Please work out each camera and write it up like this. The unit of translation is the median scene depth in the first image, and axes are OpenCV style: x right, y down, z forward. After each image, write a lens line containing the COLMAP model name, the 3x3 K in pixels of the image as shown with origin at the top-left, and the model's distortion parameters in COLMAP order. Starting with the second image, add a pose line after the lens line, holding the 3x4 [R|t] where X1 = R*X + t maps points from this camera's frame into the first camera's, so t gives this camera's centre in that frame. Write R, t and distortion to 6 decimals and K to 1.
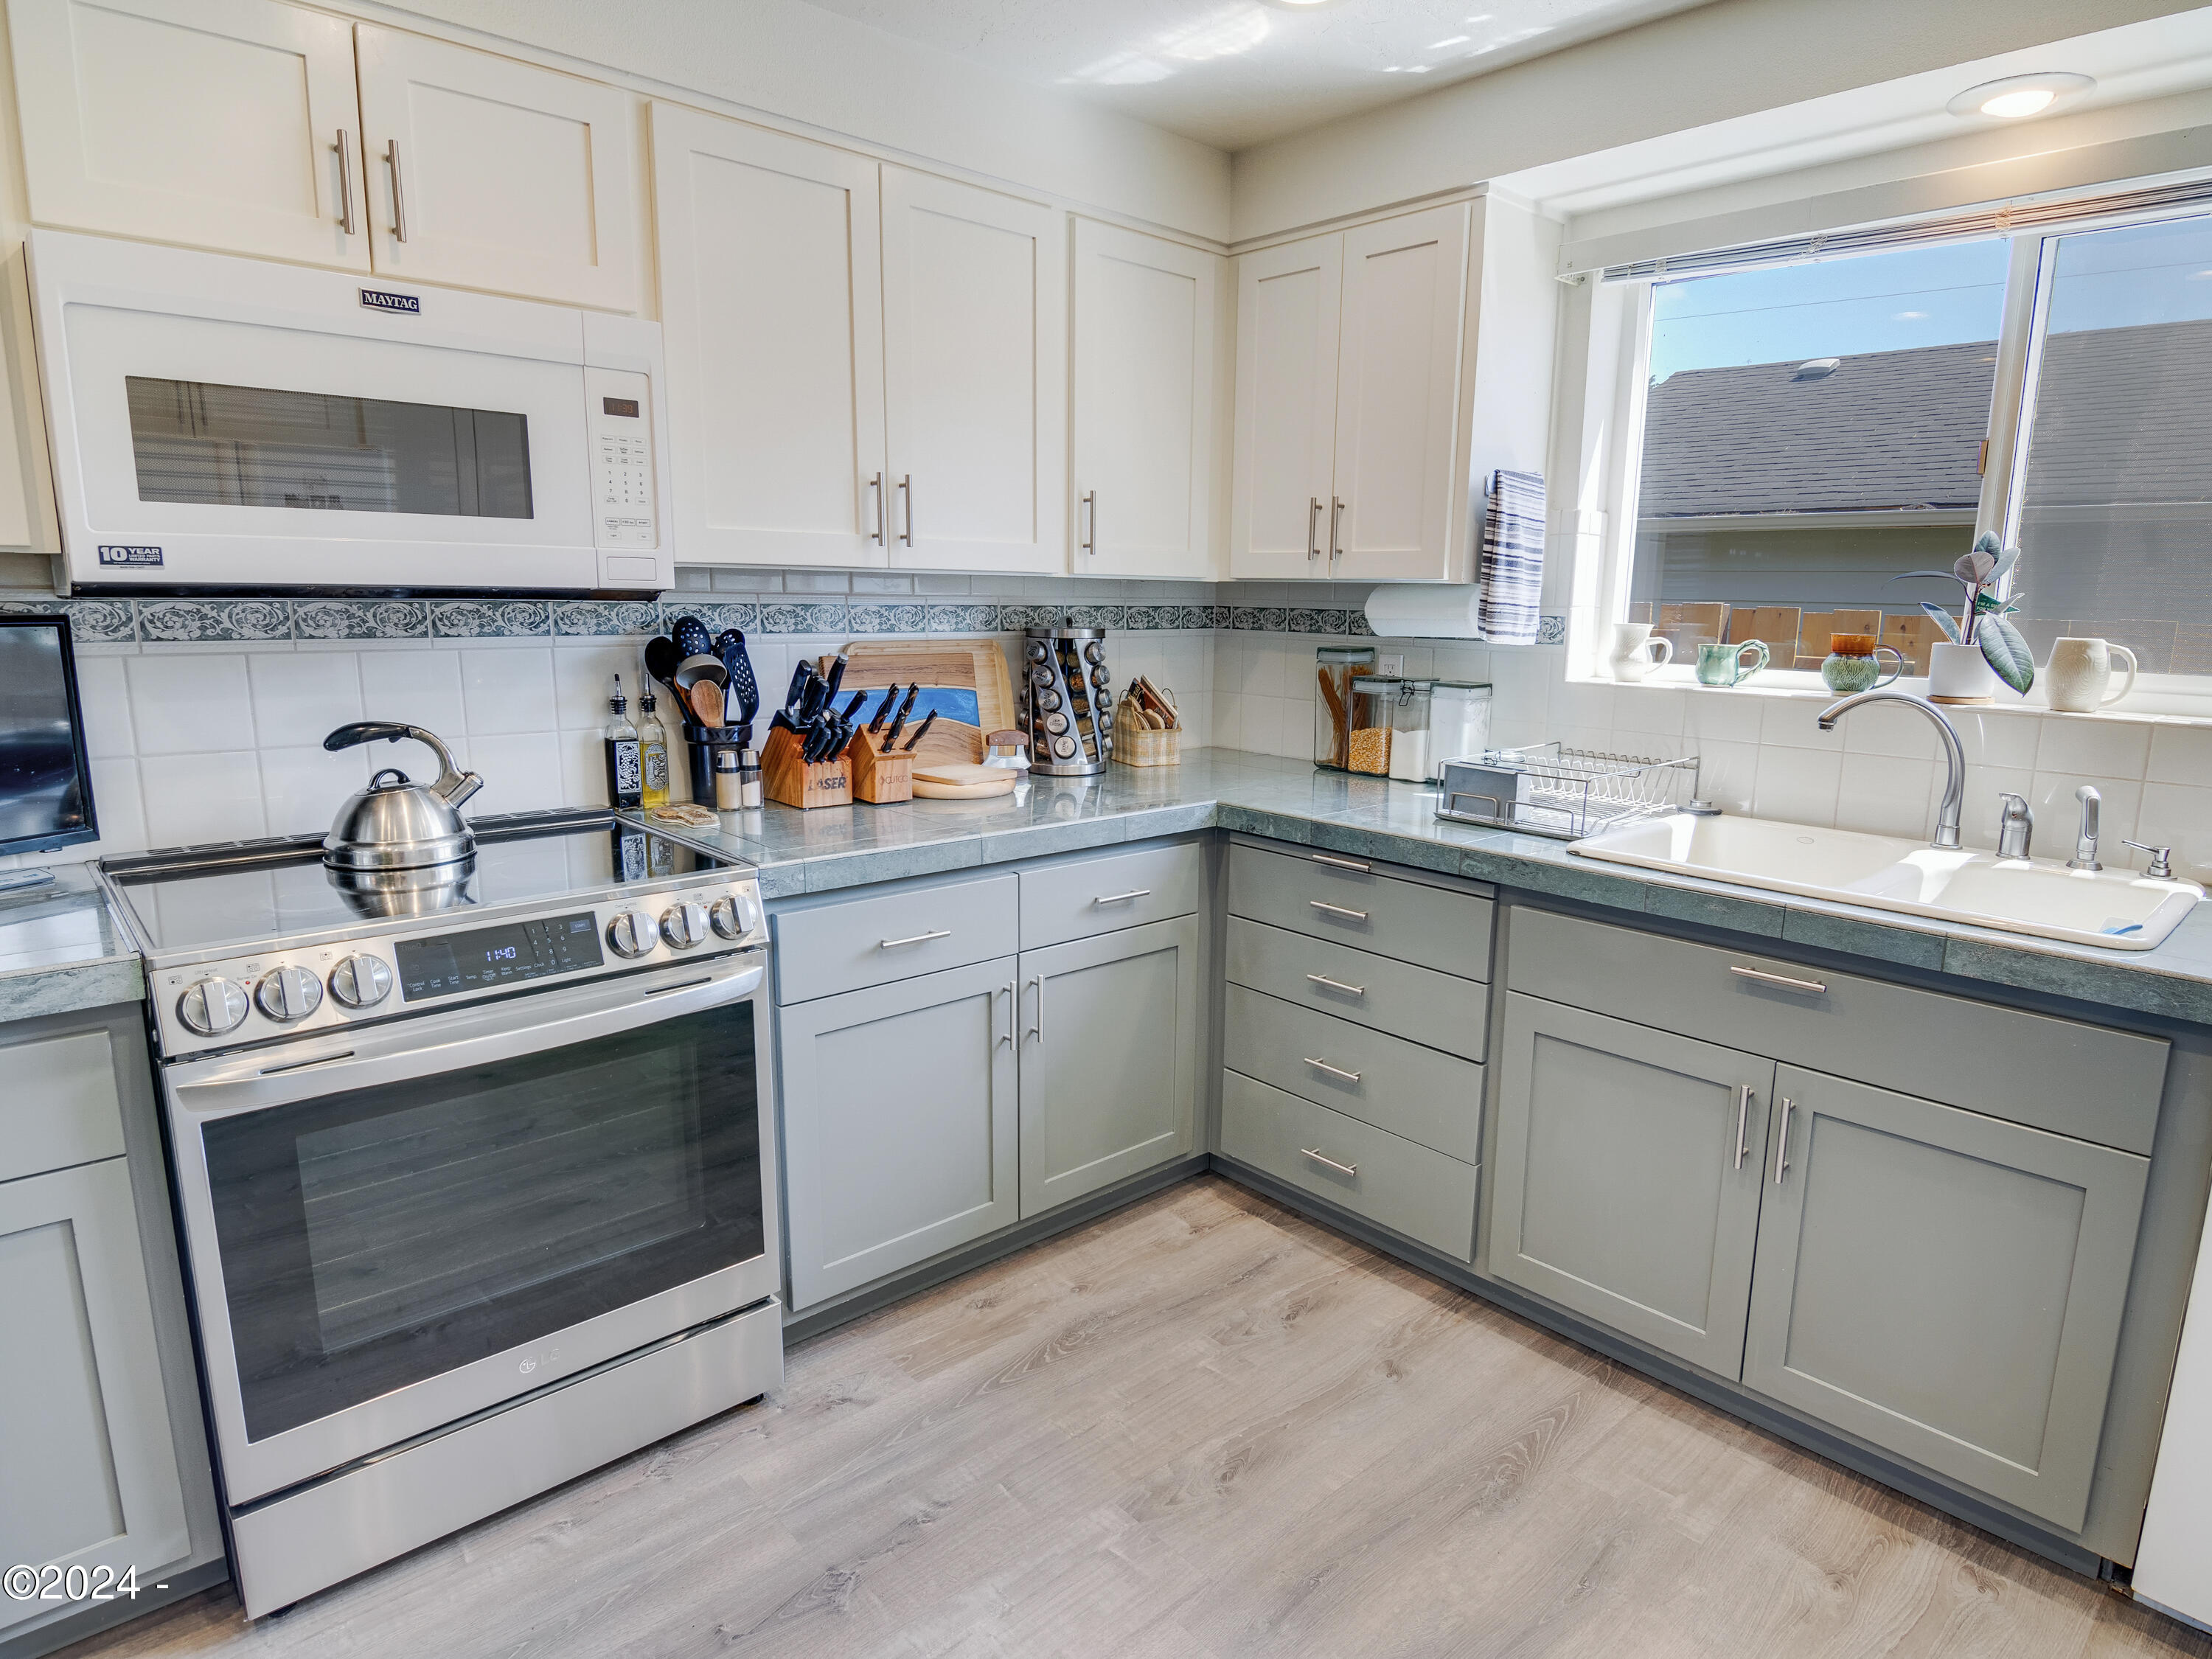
lens RADIAL K [[1262.3, 0, 1120.7], [0, 1262.3, 920.1], [0, 0, 1]] dist [-0.005954, -0.010801]
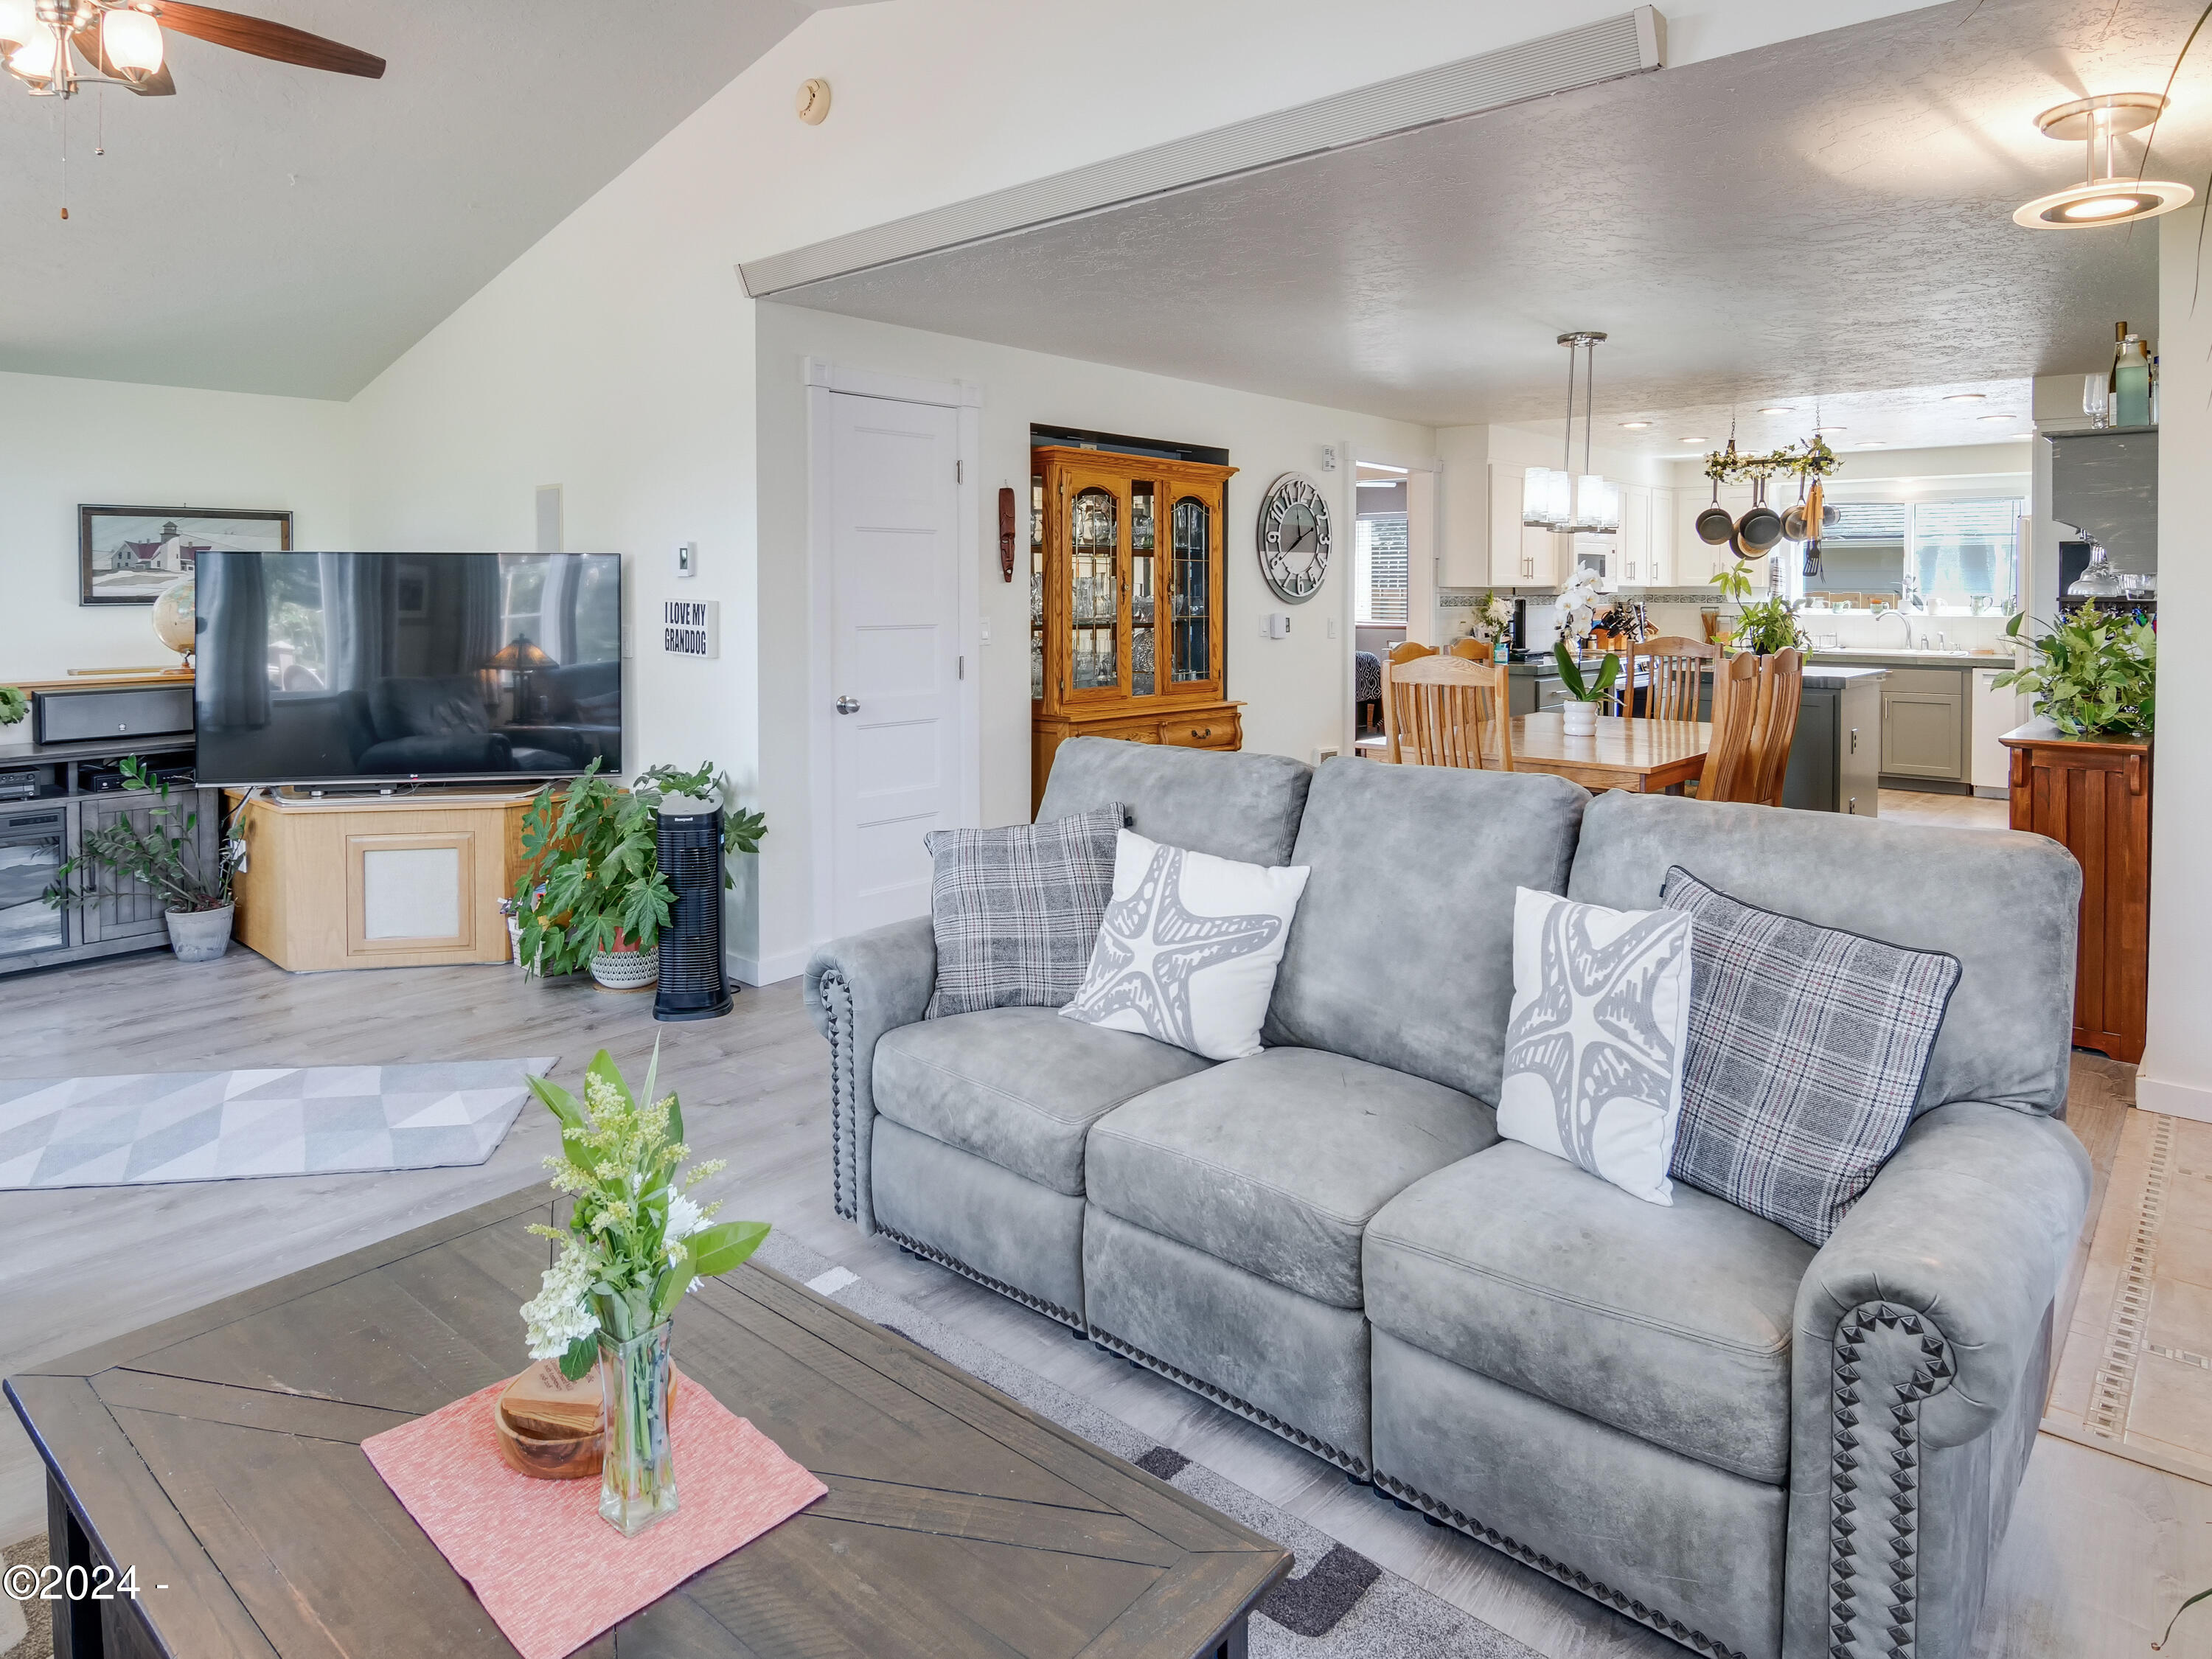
lens RADIAL K [[1353.7, 0, 1097.9], [0, 1353.7, 719.3], [0, 0, 1]] dist [-0.007156, -0.005421]
pose [[0.994970, -0.026840, 0.096507, -2.052186], [0.041682, 0.986997, -0.155241, 0.634538], [-0.091086, 0.158482, 0.983151, -2.599341]]
